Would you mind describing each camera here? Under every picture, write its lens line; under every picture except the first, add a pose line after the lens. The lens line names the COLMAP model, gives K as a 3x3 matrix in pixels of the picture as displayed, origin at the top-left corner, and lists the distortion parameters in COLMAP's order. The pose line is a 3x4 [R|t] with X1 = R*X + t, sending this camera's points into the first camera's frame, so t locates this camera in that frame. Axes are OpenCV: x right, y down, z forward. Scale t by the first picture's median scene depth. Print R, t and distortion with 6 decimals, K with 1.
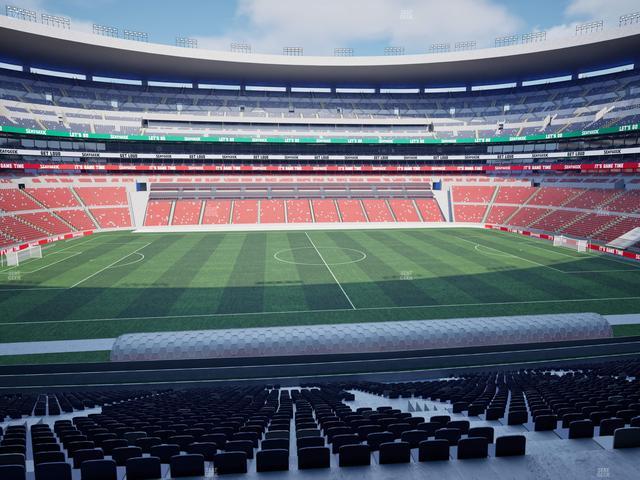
lens RADIAL K [[432.6, 0, 334.6], [0, 432.6, 255.7], [0, 0, 1]] dist [0.010510, 0.001054]
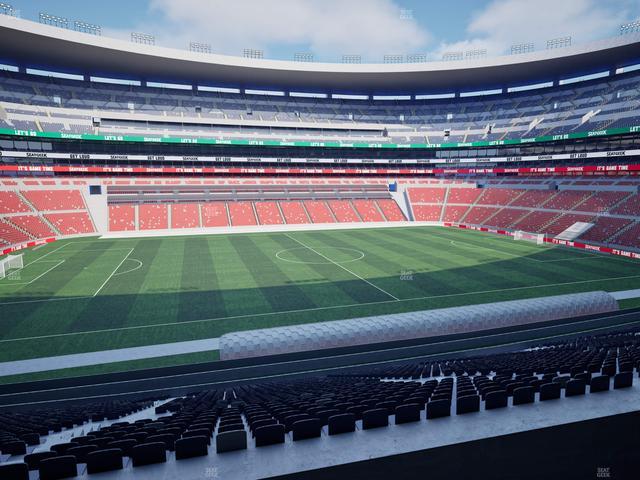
lens RADIAL K [[432.6, 0, 341.2], [0, 432.6, 253.4], [0, 0, 1]] dist [0.010510, 0.001054]
pose [[0.980007, -0.033891, 0.196055, -0.106333], [0.036052, 0.999322, -0.007464, 0.002978], [-0.195669, 0.014383, 0.980564, -0.013164]]
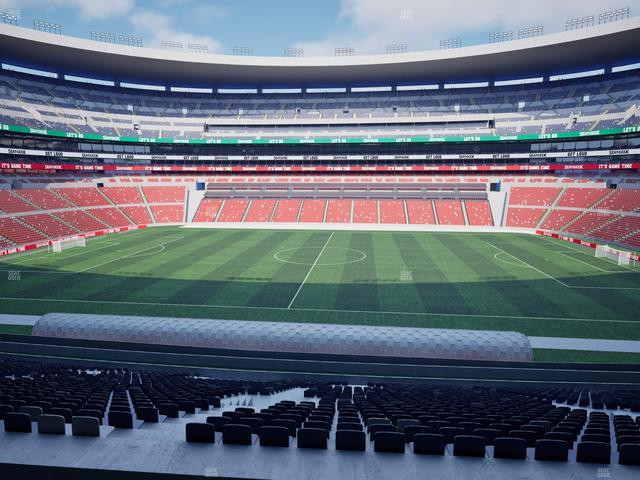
lens RADIAL K [[432.6, 0, 335.6], [0, 432.6, 261.0], [0, 0, 1]] dist [0.010510, 0.001054]
pose [[0.967761, 0.048269, -0.247202, 0.151331], [-0.045475, 0.998821, 0.017001, -0.003457], [0.247731, -0.005211, 0.968815, 0.019928]]
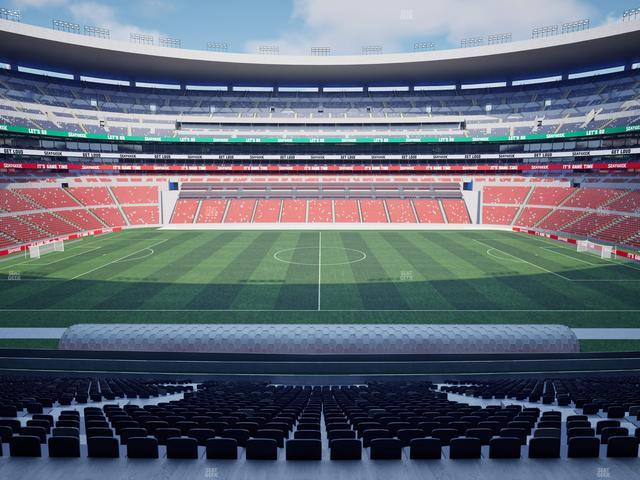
lens RADIAL K [[432.6, 0, 331.2], [0, 432.6, 258.4], [0, 0, 1]] dist [0.010510, 0.001054]
pose [[0.990881, 0.025238, -0.132357, 0.070950], [-0.024341, 0.999668, 0.008392, -0.001536], [0.132525, -0.005093, 0.991167, 0.006443]]
